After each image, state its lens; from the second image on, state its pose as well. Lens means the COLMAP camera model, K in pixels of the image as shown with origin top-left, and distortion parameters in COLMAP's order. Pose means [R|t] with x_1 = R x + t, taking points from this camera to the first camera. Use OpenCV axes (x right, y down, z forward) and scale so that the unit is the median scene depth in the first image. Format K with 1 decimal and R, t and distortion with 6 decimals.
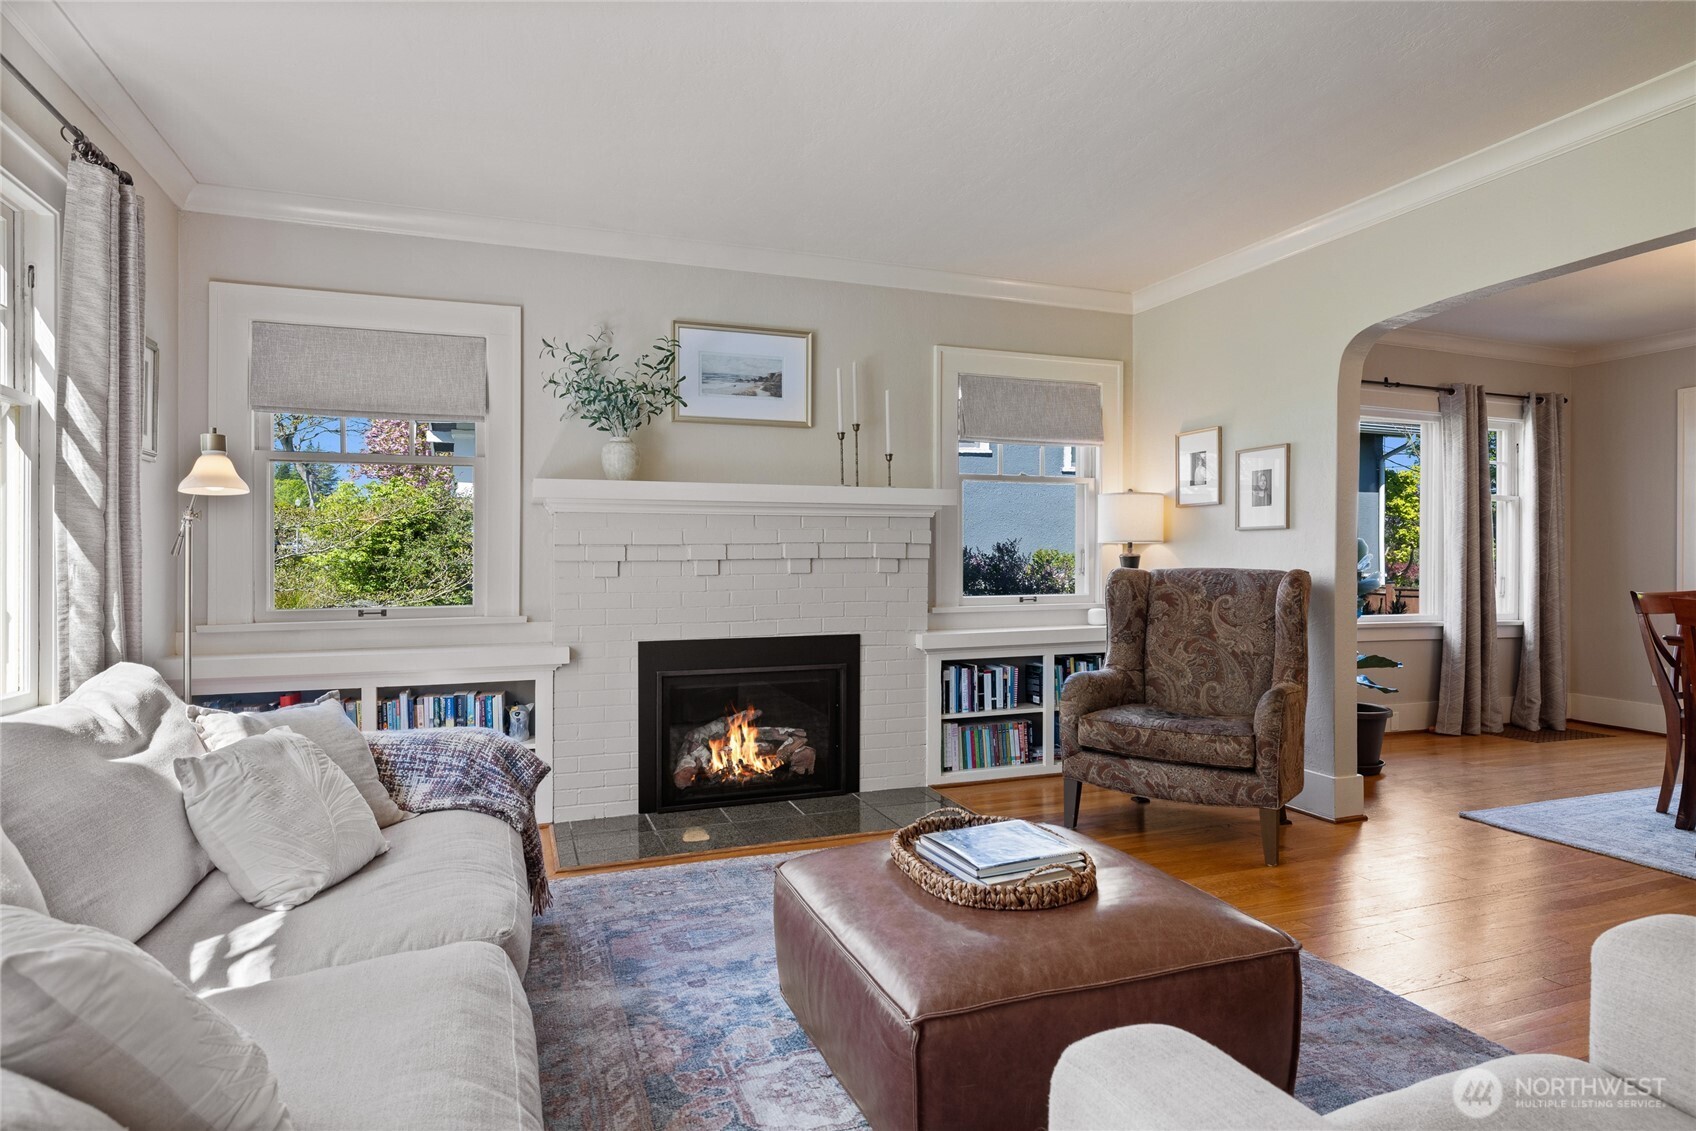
lens RADIAL K [[912.3, 0, 846.5], [0, 912.3, 562.2], [0, 0, 1]] dist [-0.016482, 0.000542]
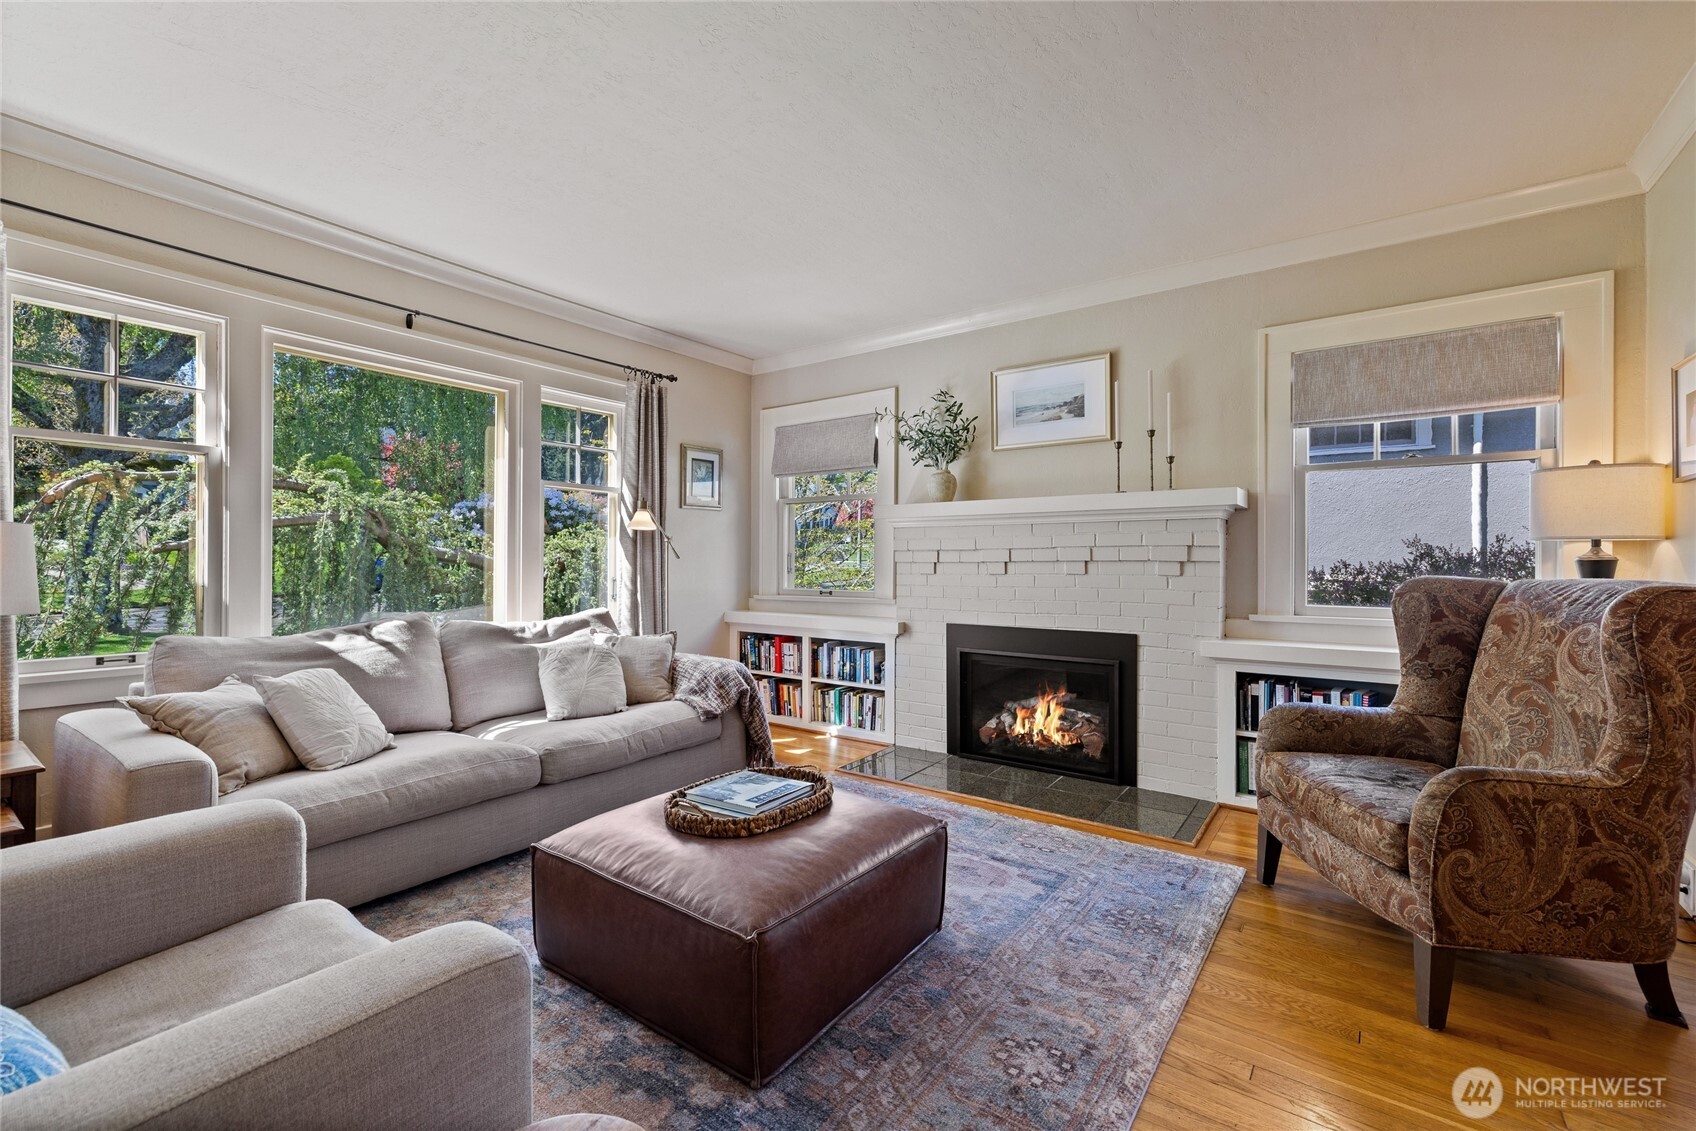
lens RADIAL K [[731.1, 0, 844.2], [0, 731.1, 559.4], [0, 0, 1]] dist [0.002988, 0.000191]
pose [[0.540781, 0.004636, -0.841151, 0.548538], [-0.003387, 0.999989, 0.003334, -0.007906], [0.841157, 0.001046, 0.540790, 0.277305]]
